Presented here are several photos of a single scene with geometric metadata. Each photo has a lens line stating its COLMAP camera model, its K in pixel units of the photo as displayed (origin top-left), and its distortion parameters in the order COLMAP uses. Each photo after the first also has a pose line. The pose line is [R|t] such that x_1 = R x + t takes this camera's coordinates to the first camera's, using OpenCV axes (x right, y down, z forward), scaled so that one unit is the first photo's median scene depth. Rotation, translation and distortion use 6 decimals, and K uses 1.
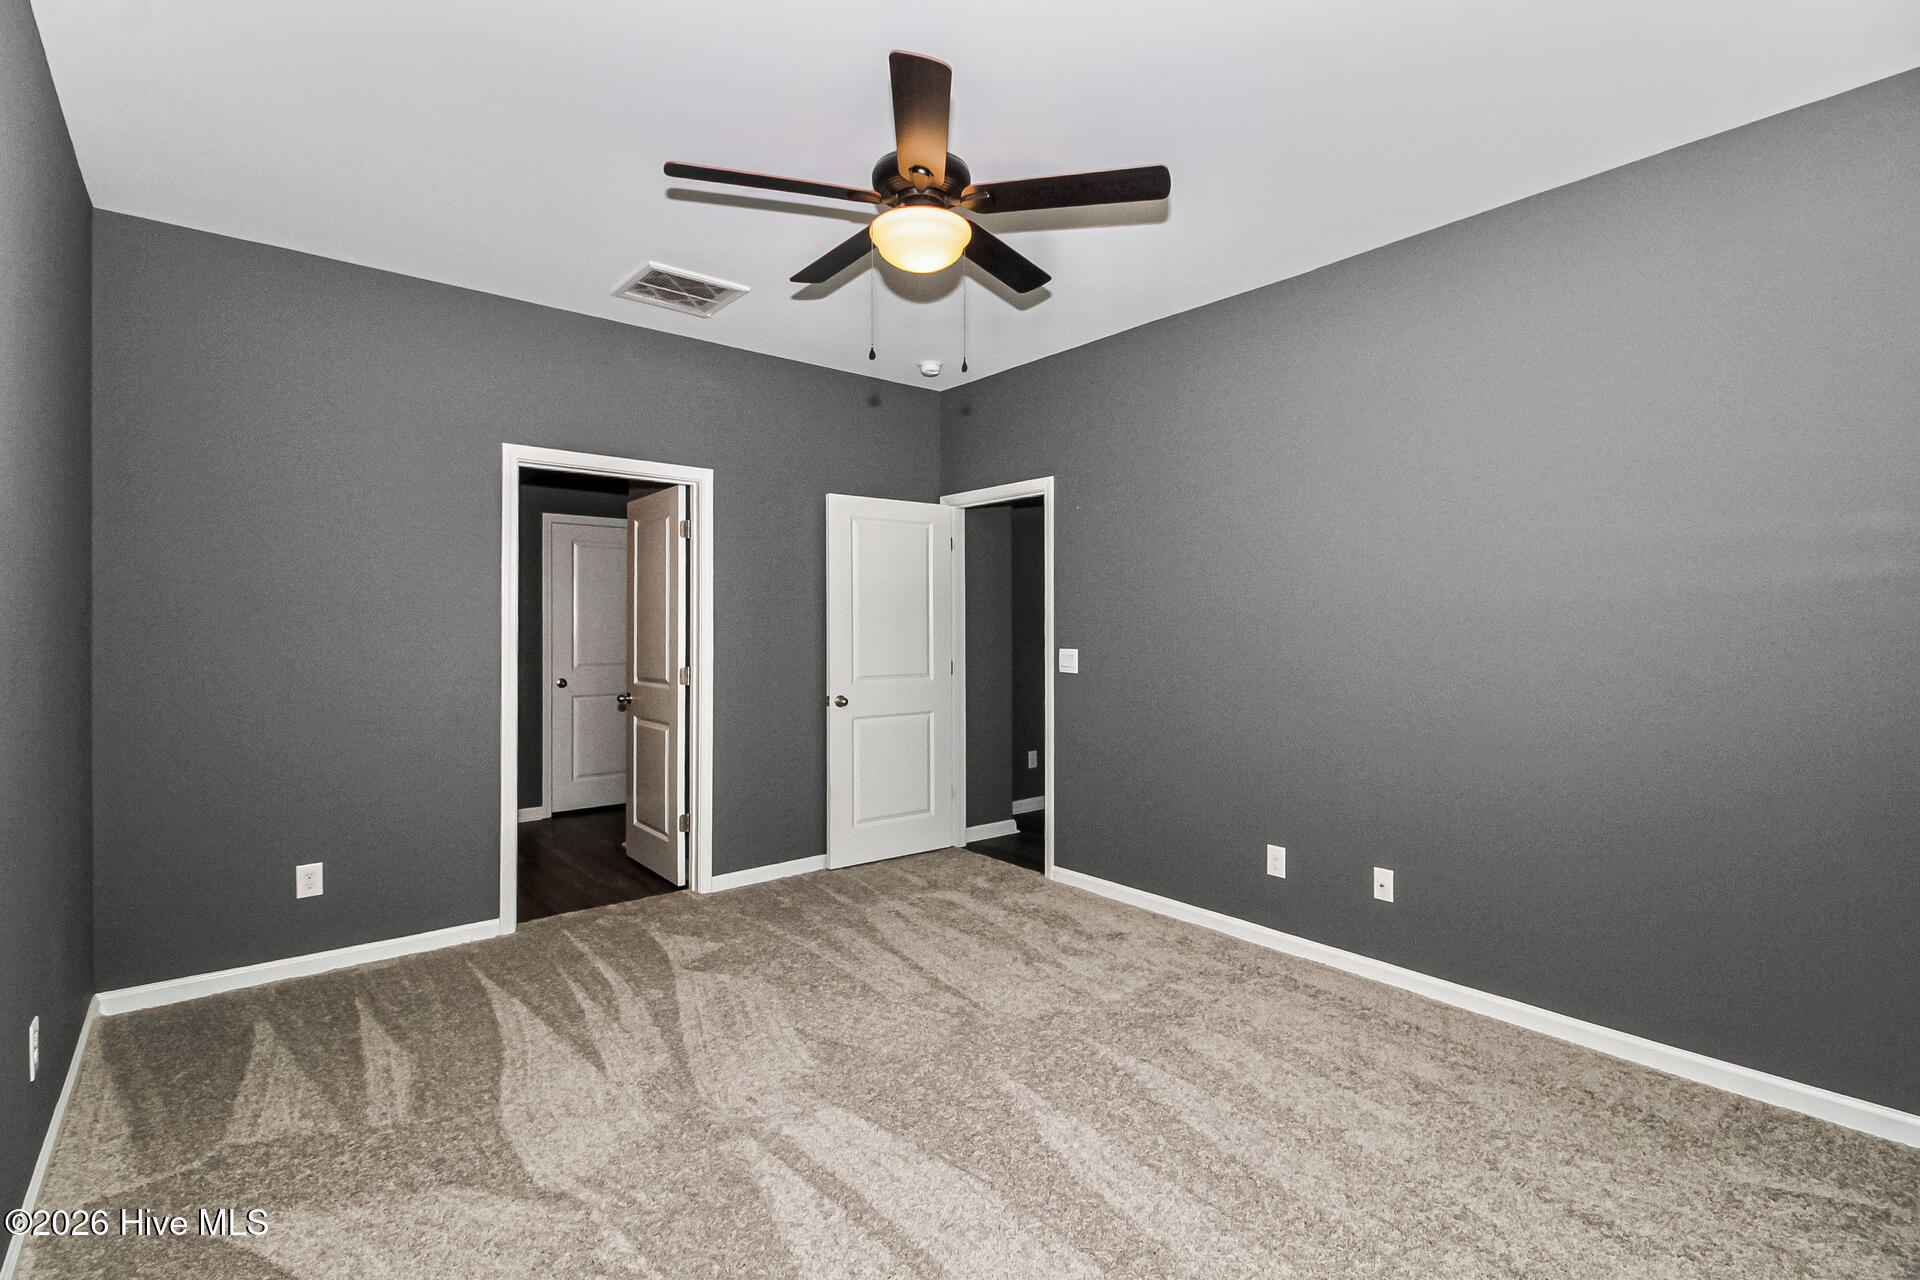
lens RADIAL K [[884.7, 0, 950.1], [0, 884.7, 637.5], [0, 0, 1]] dist [-0.000658, -0.001516]
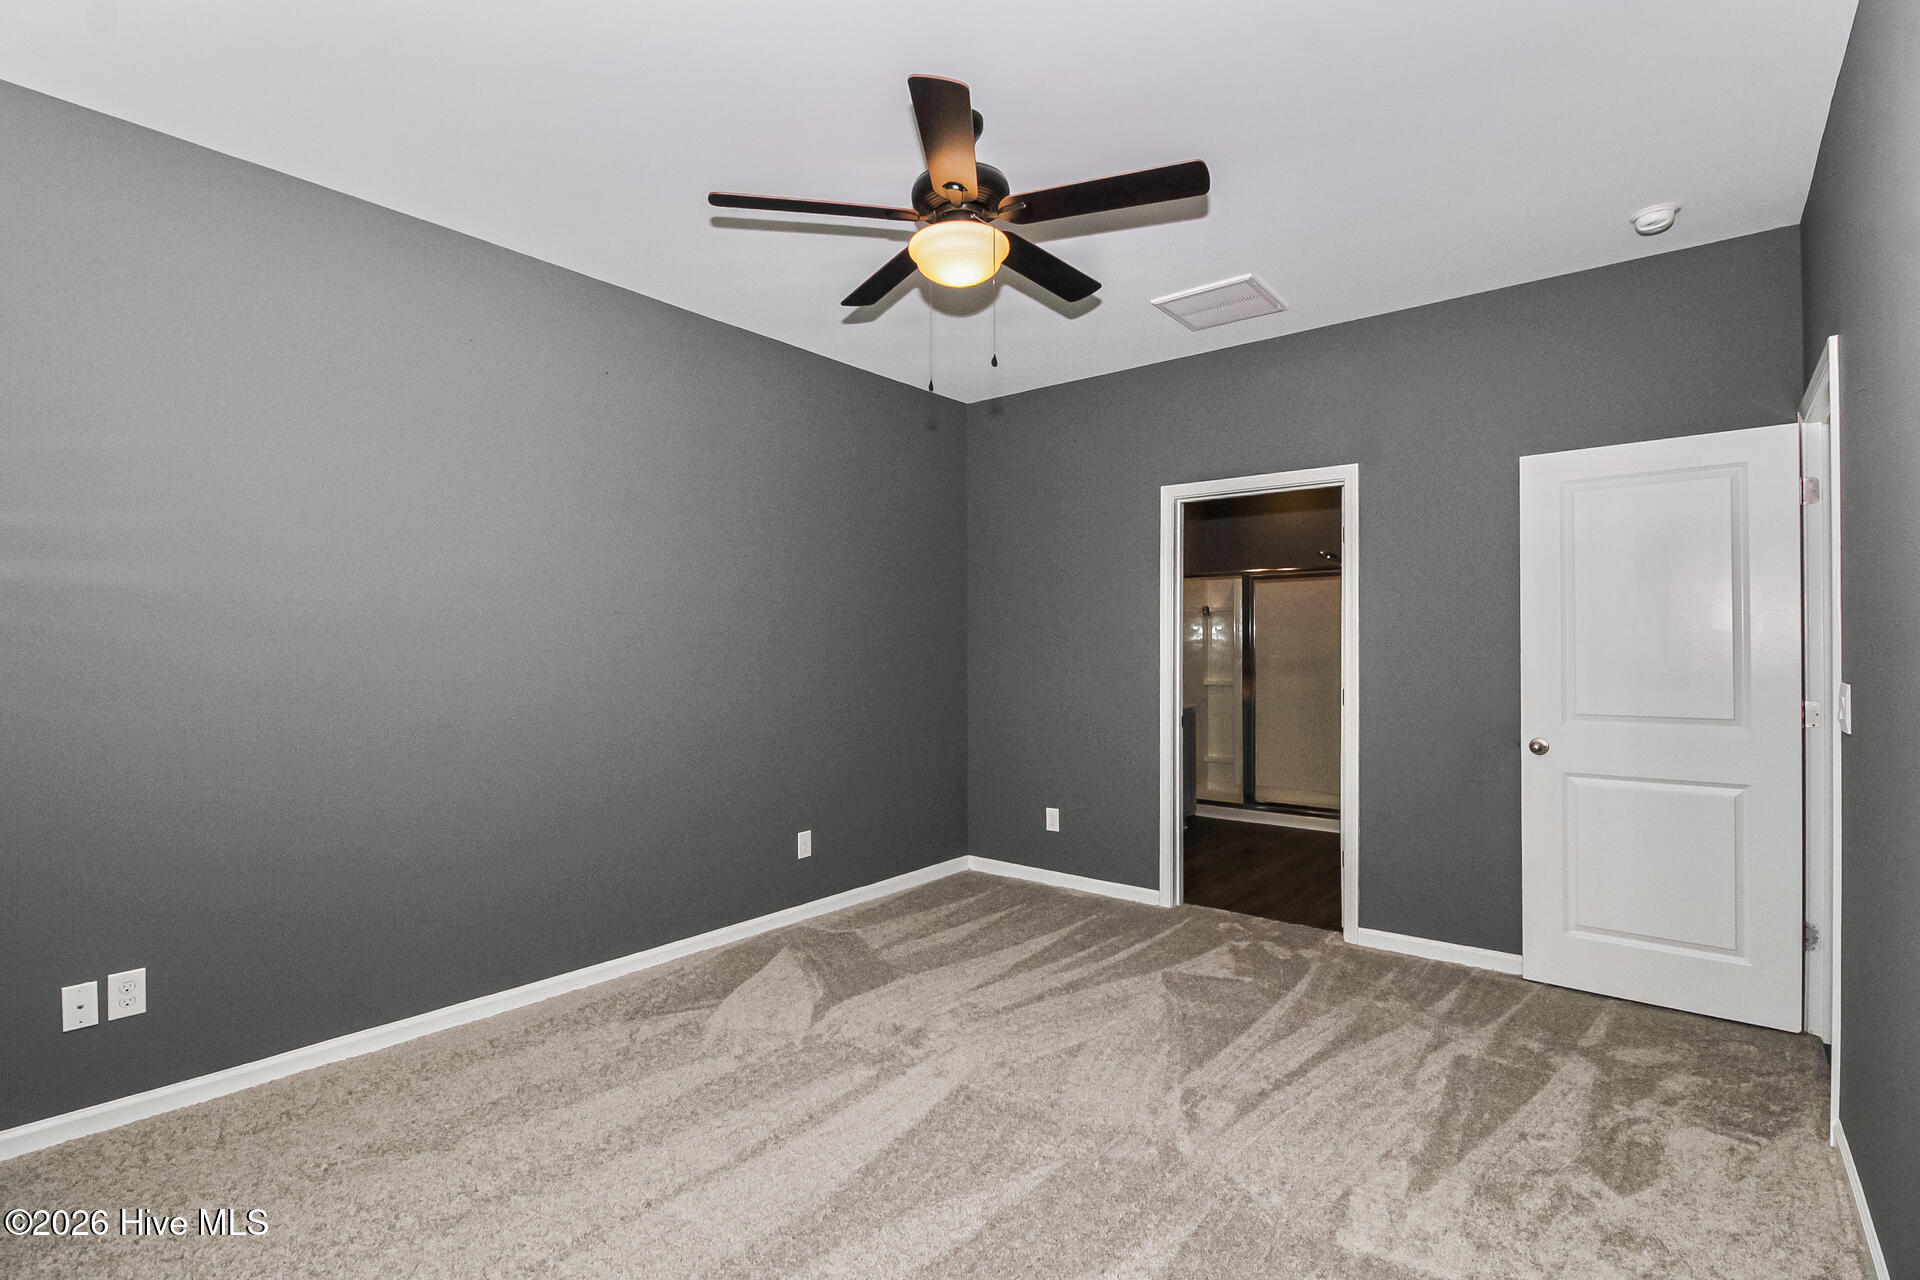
lens RADIAL K [[884.7, 0, 950.1], [0, 884.7, 637.5], [0, 0, 1]] dist [-0.000658, -0.001516]
pose [[0.198264, -0.011855, -0.980077, 0.601902], [-0.007441, 0.999880, -0.013600, -0.000752], [0.980120, 0.009989, 0.198152, 0.501962]]
